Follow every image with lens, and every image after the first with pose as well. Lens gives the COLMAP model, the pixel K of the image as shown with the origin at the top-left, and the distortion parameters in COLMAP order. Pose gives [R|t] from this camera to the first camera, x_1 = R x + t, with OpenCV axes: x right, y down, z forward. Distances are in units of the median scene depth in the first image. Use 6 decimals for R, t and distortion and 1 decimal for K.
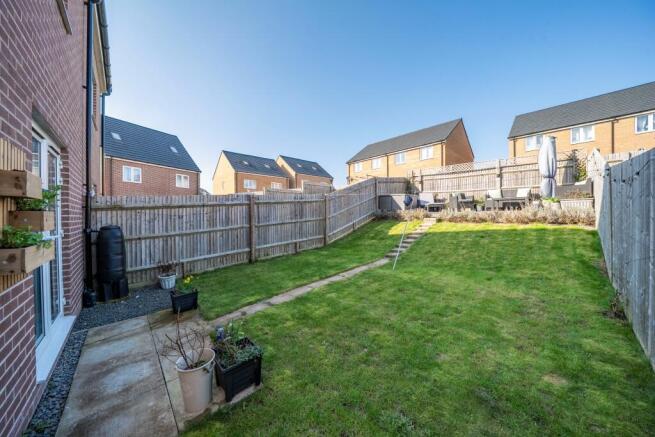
lens RADIAL K [[223.5, 0, 325.6], [0, 223.5, 217.2], [0, 0, 1]] dist [-0.001432, -0.000050]
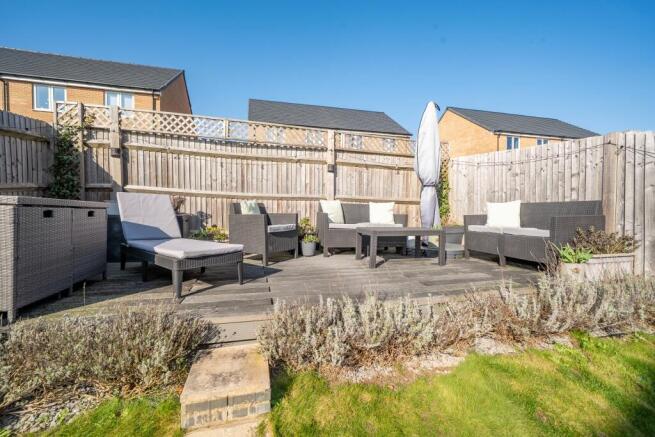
lens RADIAL K [[273.0, 0, 327.5], [0, 273.0, 218.5], [0, 0, 1]] dist [0.000052, 0.000027]
pose [[0.467375, -0.015087, 0.883930, 0.242942], [0.001816, 0.999869, 0.016106, -0.078081], [-0.884057, -0.005922, 0.467341, 0.607647]]
